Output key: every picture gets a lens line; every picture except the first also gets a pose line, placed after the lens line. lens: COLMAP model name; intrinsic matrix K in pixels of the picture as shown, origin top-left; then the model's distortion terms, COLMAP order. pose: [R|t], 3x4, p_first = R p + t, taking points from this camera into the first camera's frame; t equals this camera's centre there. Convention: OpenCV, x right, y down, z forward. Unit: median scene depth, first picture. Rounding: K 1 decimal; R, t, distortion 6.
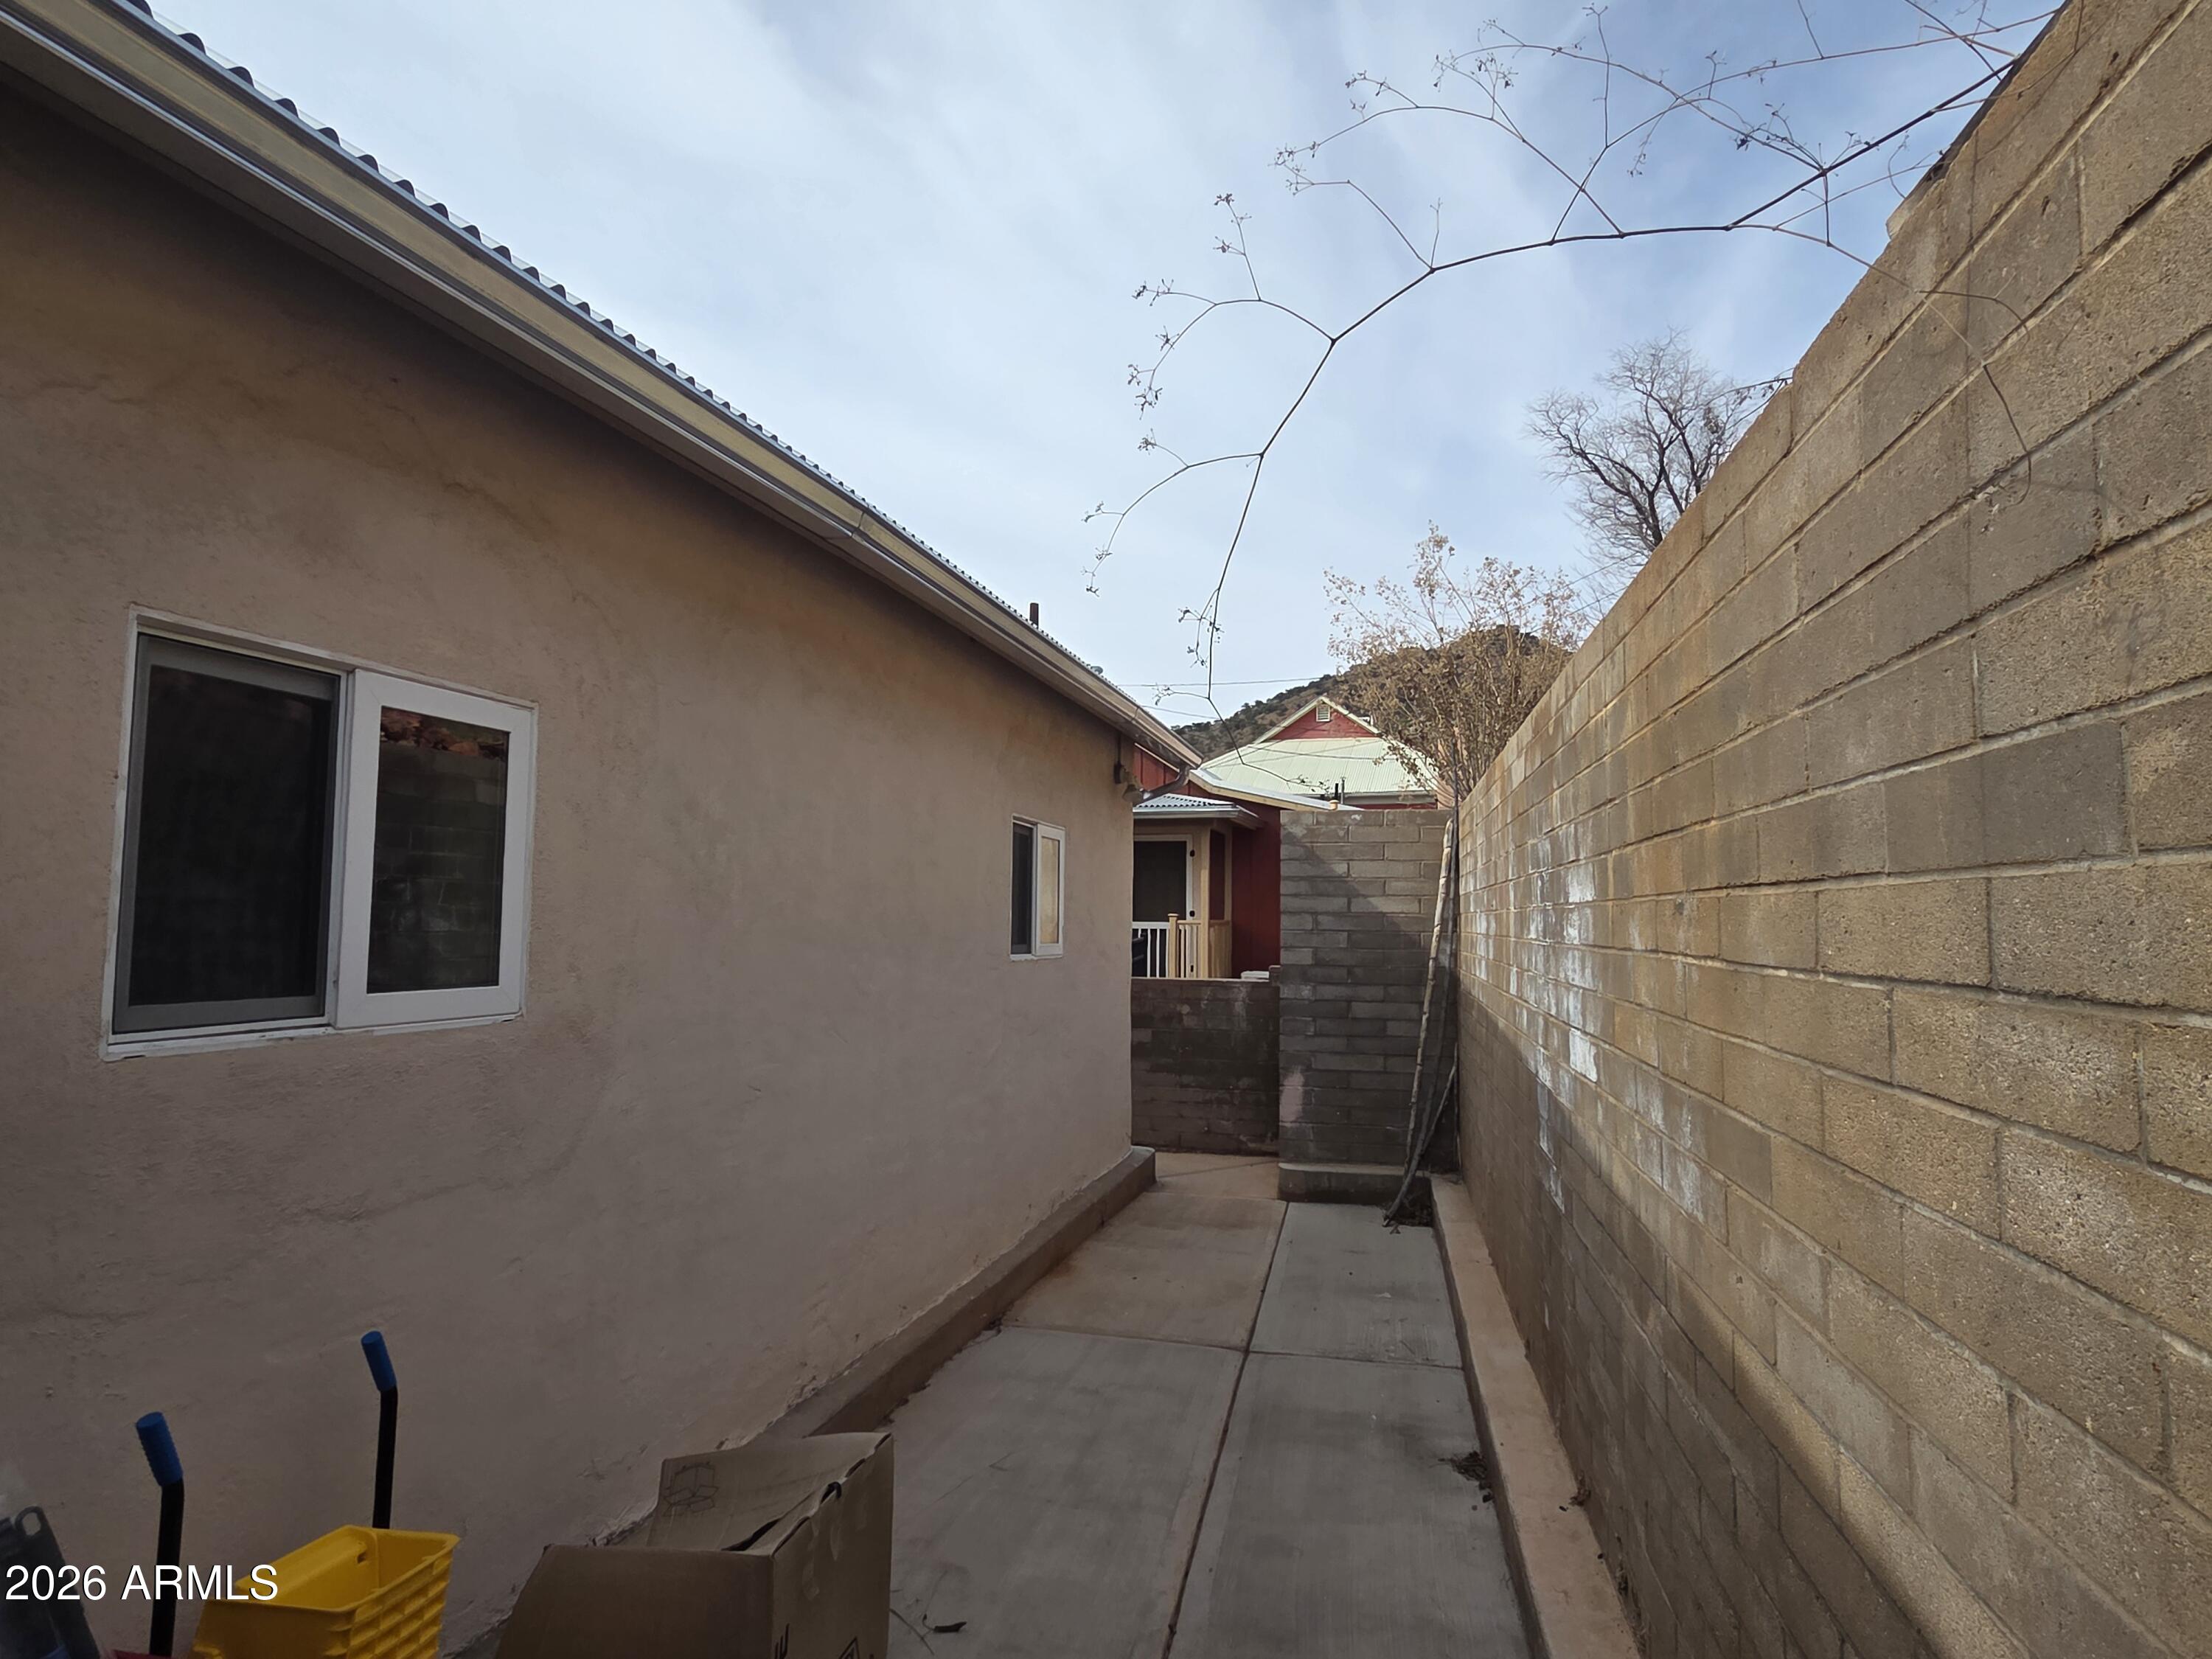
lens RADIAL K [[1174.5, 0, 1103.1], [0, 1174.5, 829.1], [0, 0, 1]] dist [-0.003161, -0.000229]
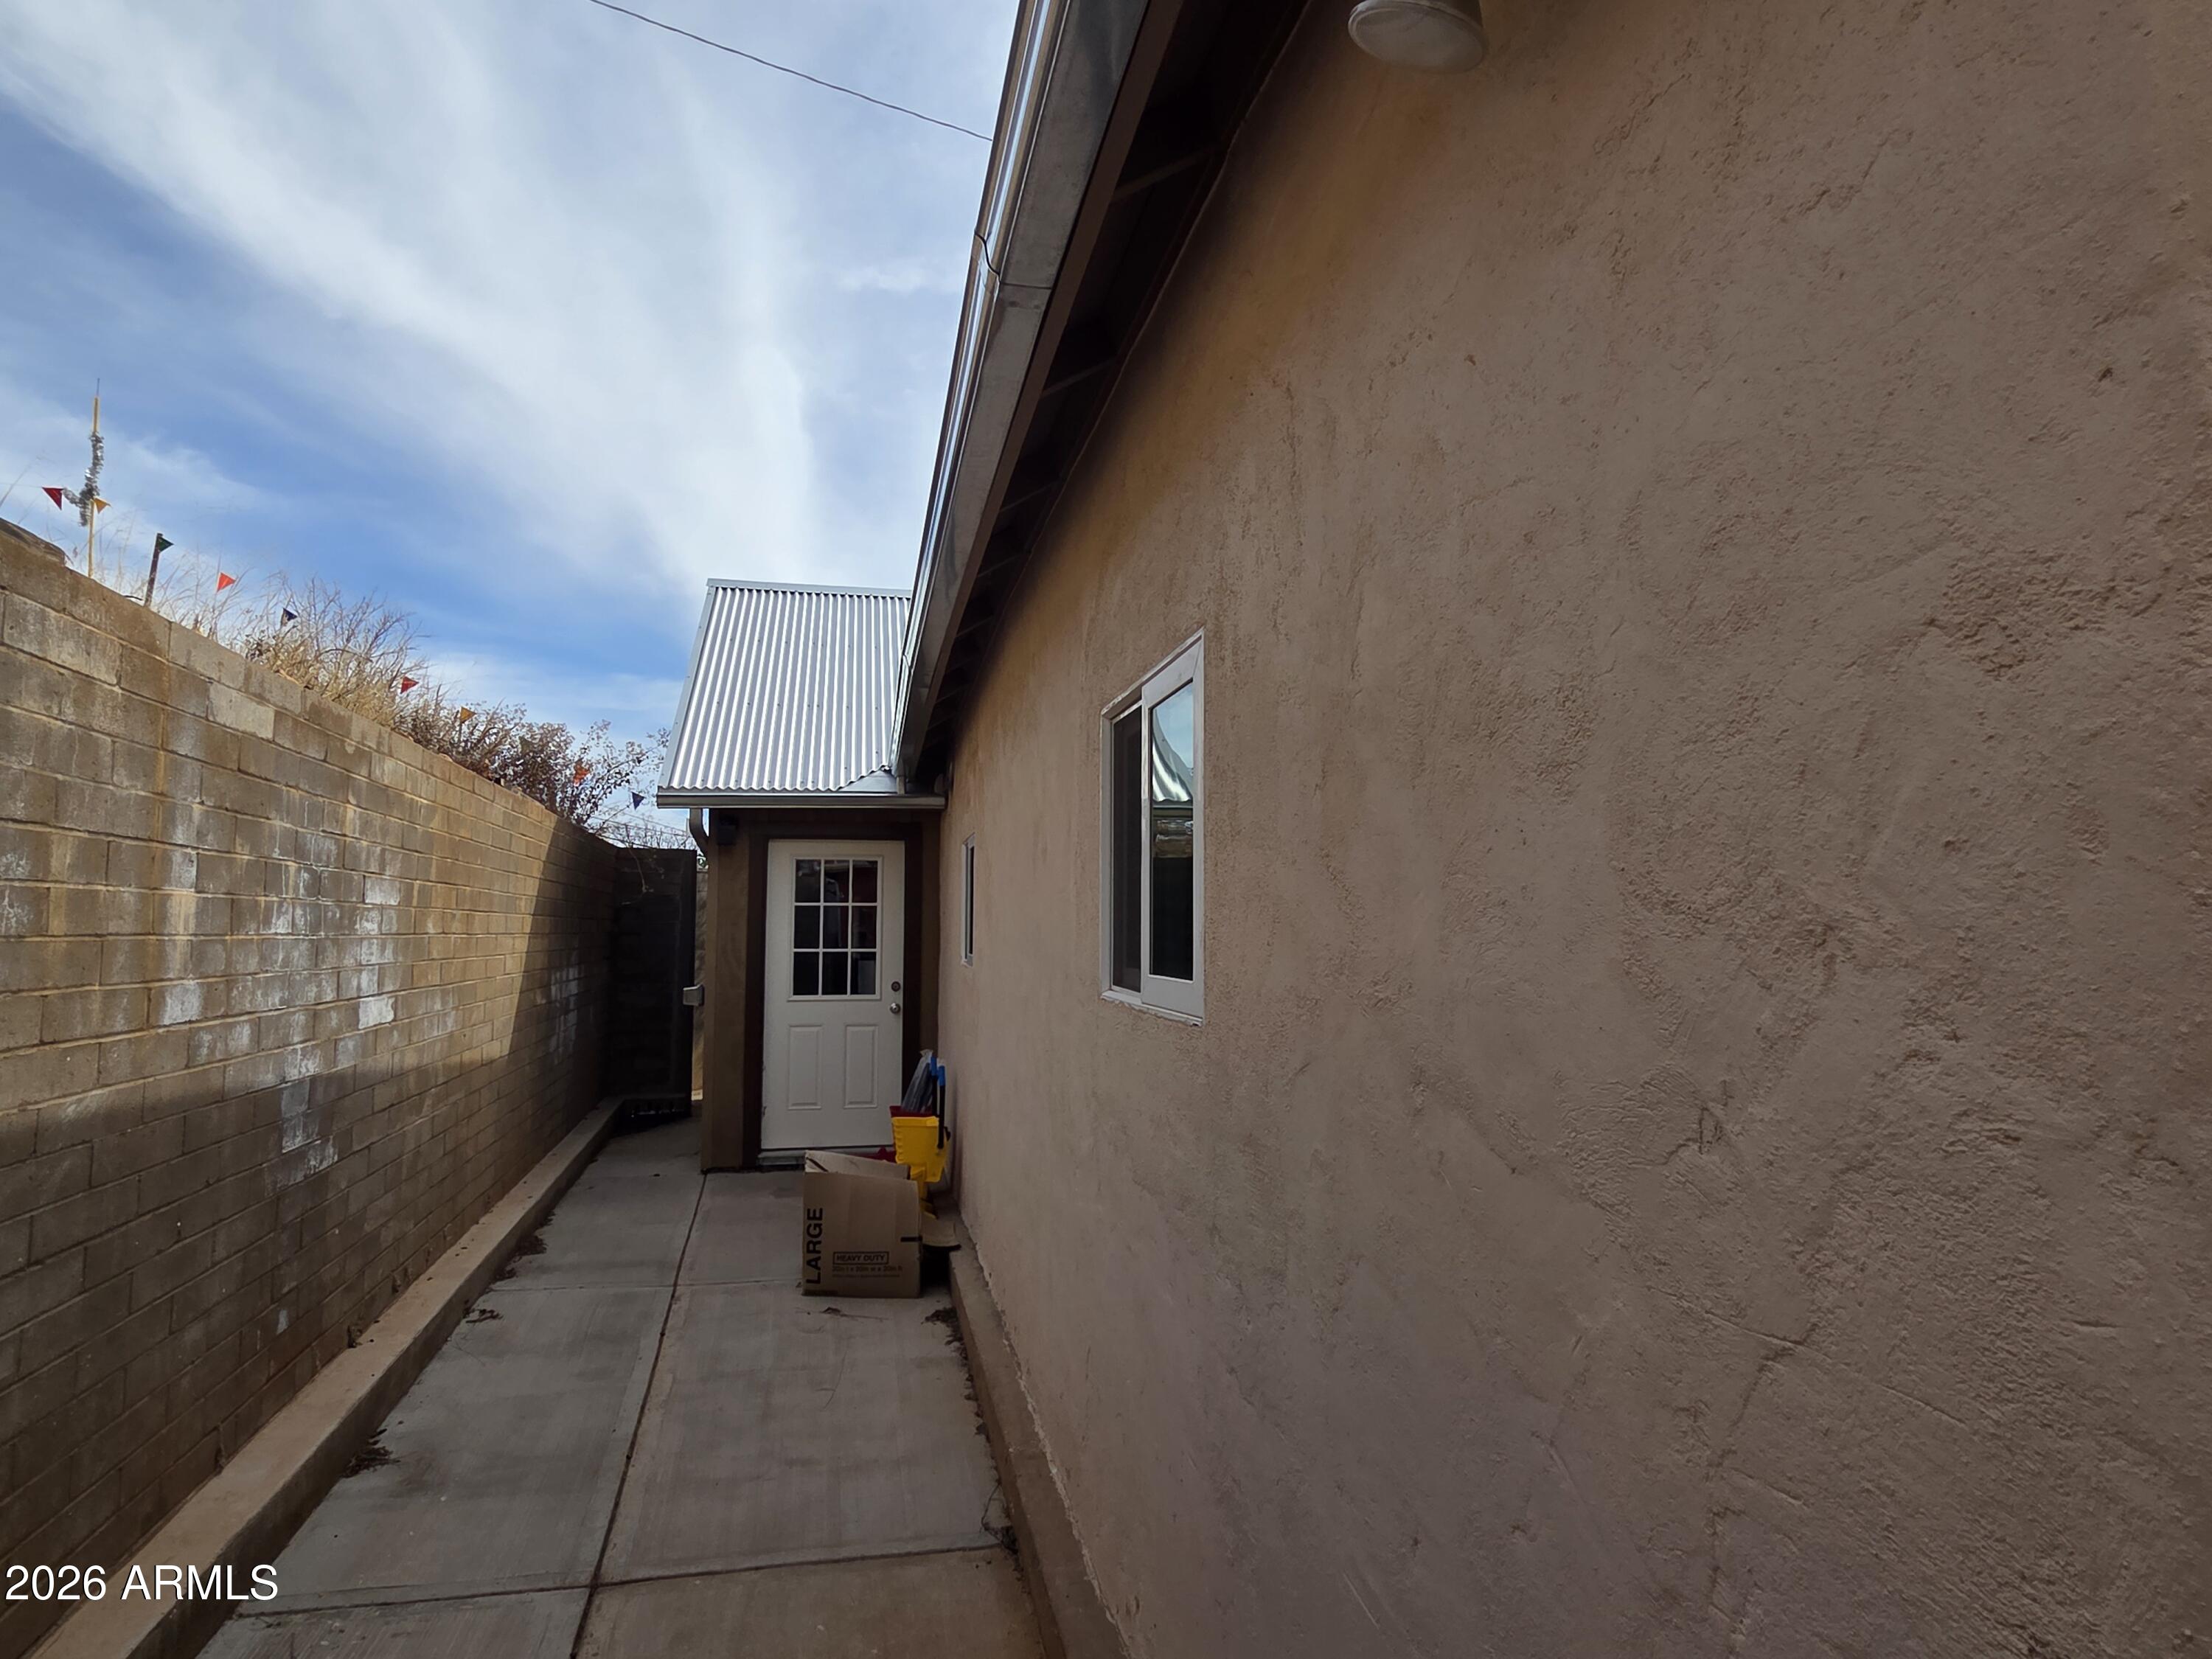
lens RADIAL K [[1174.5, 0, 1100.5], [0, 1174.5, 837.6], [0, 0, 1]] dist [-0.003161, -0.000229]
pose [[-0.884301, -0.054687, -0.463703, 0.253020], [0.019913, 0.987796, -0.154472, 0.184647], [0.466492, -0.145834, -0.872421, 2.240481]]
